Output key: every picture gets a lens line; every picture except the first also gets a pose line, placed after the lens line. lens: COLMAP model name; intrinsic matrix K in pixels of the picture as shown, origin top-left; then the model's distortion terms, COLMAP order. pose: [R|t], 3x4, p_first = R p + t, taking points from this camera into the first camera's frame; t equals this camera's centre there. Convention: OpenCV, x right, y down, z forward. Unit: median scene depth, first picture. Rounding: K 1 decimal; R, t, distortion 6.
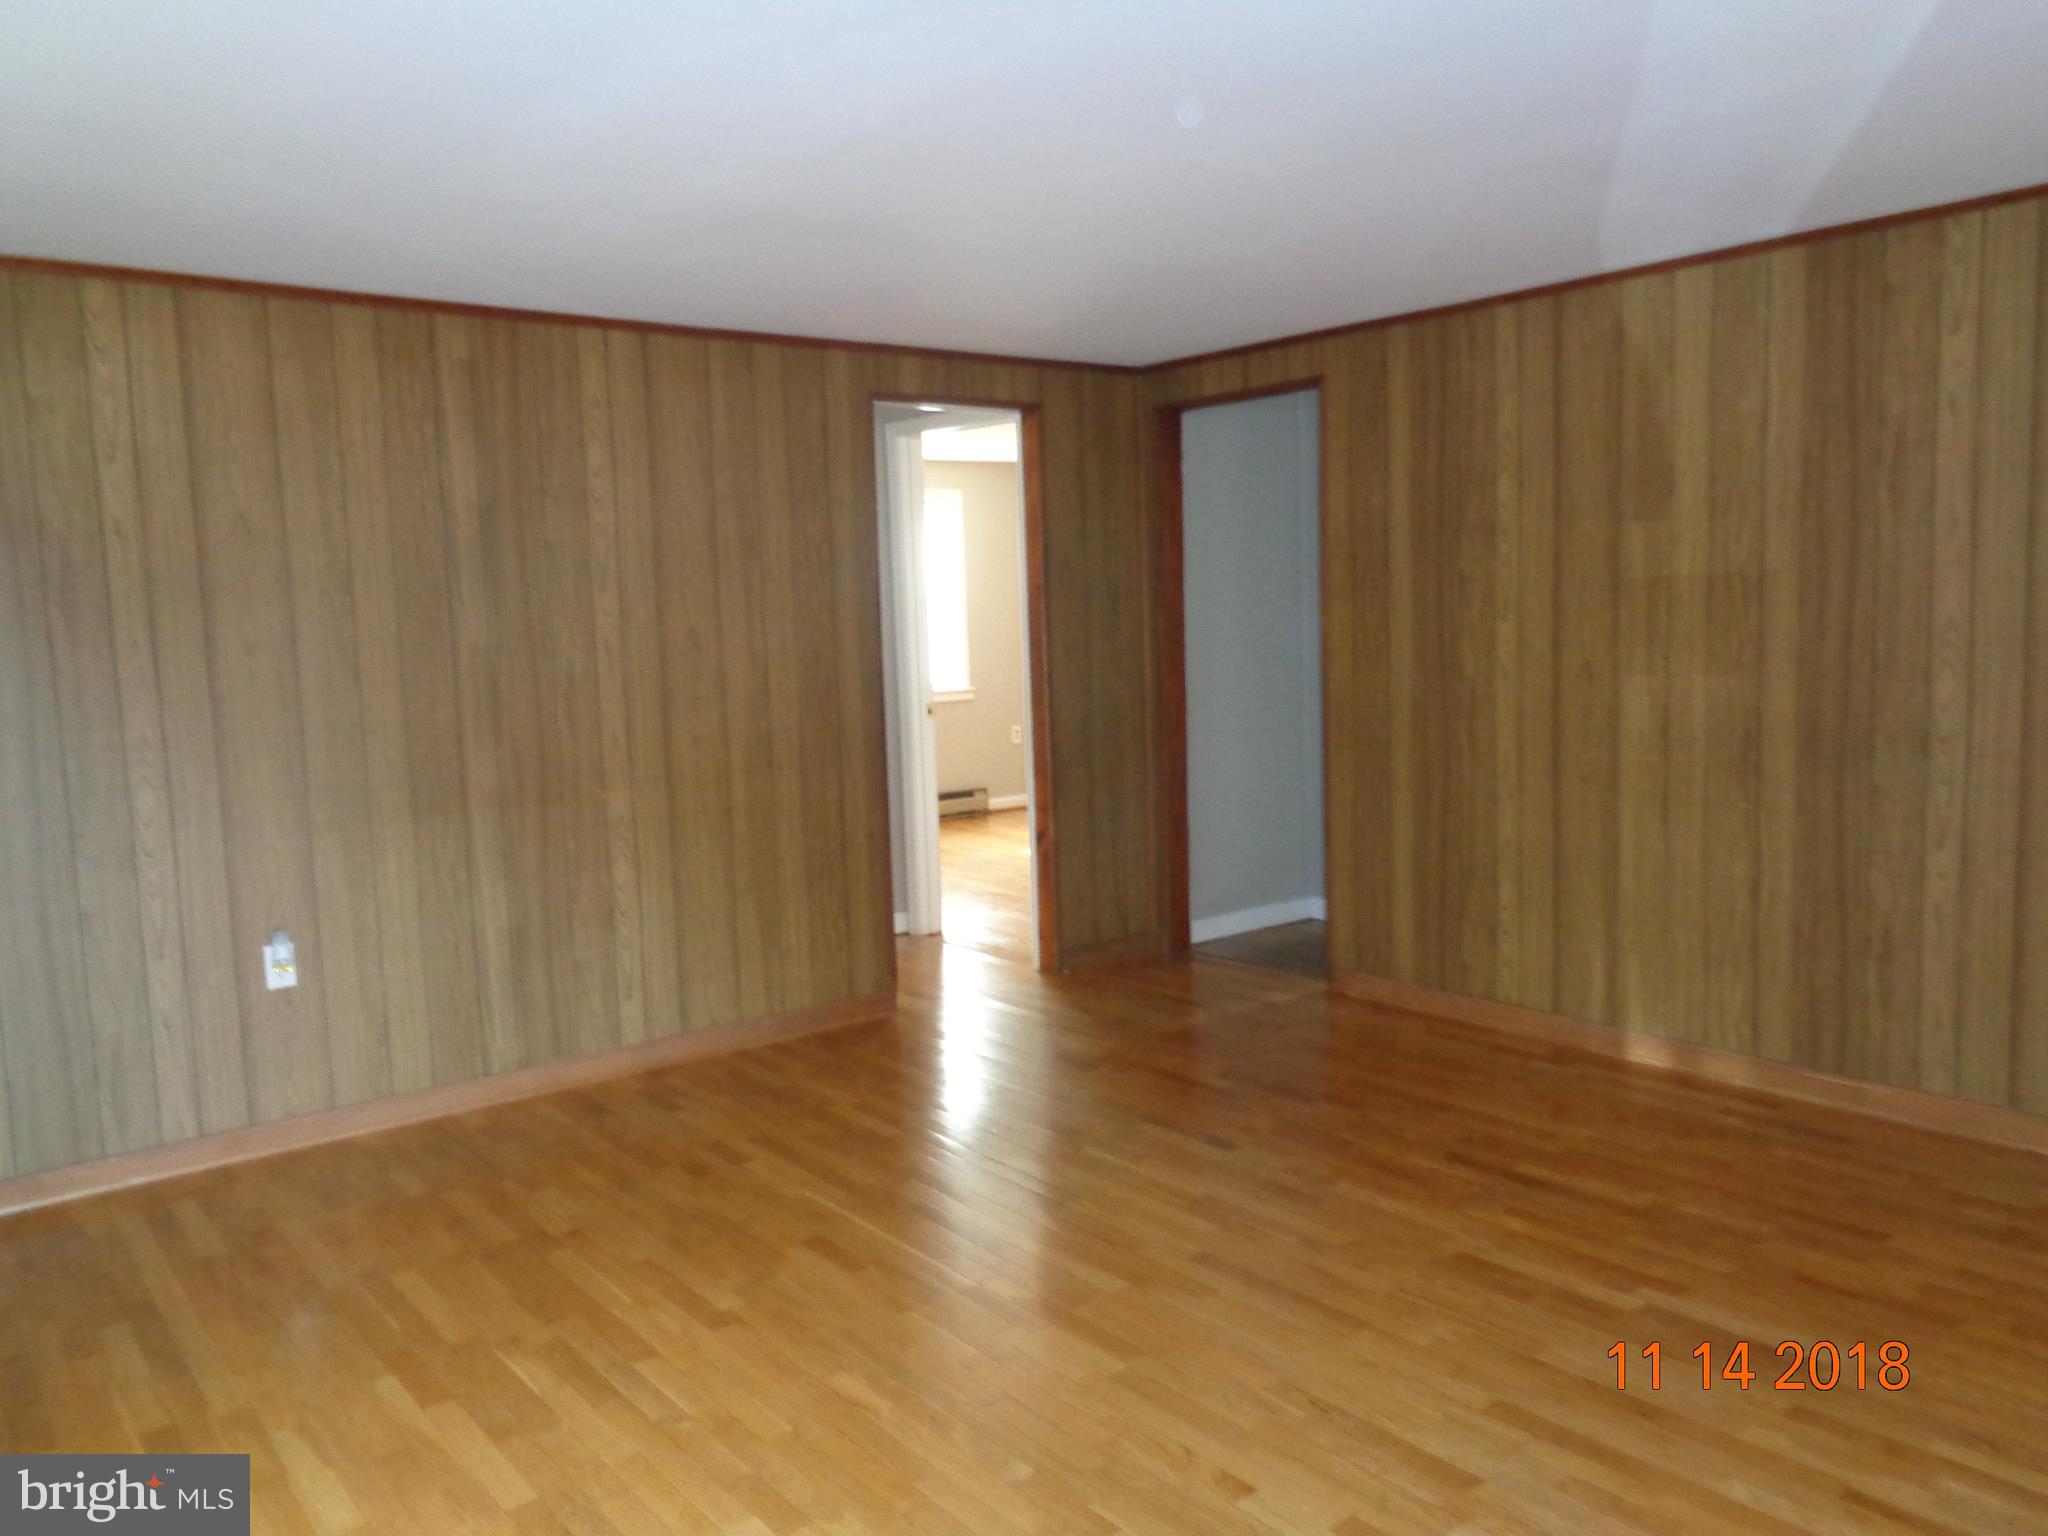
lens RADIAL K [[1522.3, 0, 1020.6], [0, 1522.3, 767.1], [0, 0, 1]] dist [-0.002934, 0.006967]
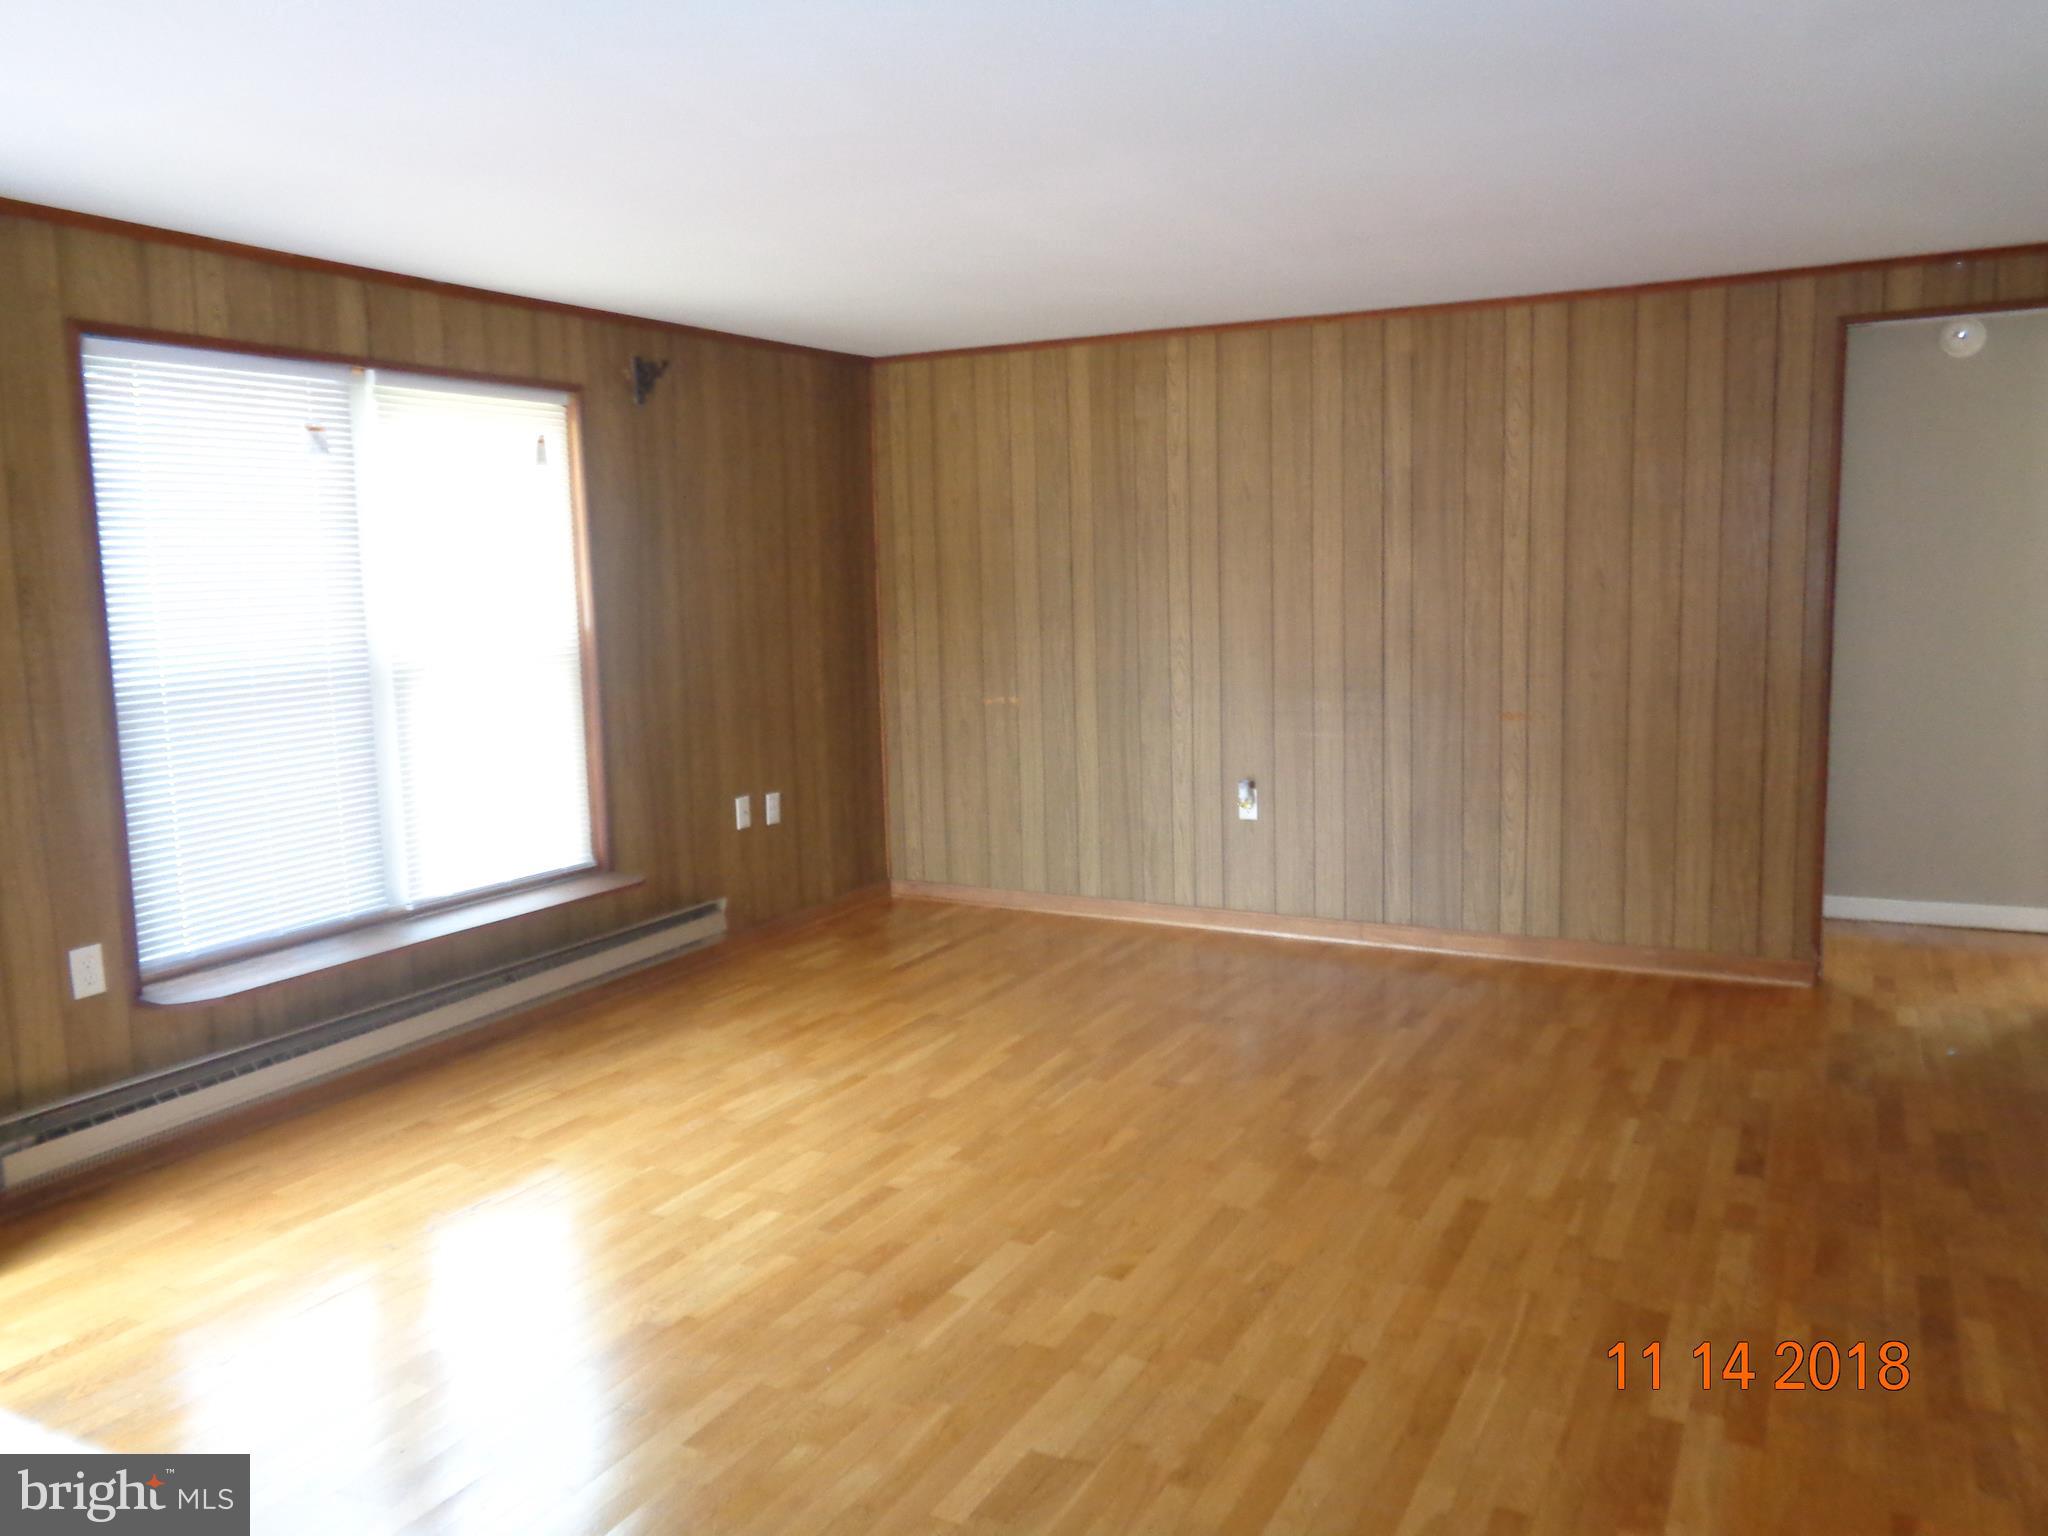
lens RADIAL K [[1520.6, 0, 1026.6], [0, 1520.6, 762.0], [0, 0, 1]] dist [-0.033441, 0.000600]
pose [[0.396854, 0.141055, -0.906979, 0.761175], [-0.082346, 0.989608, 0.117875, -0.062397], [0.914181, 0.027906, 0.404345, 0.249158]]
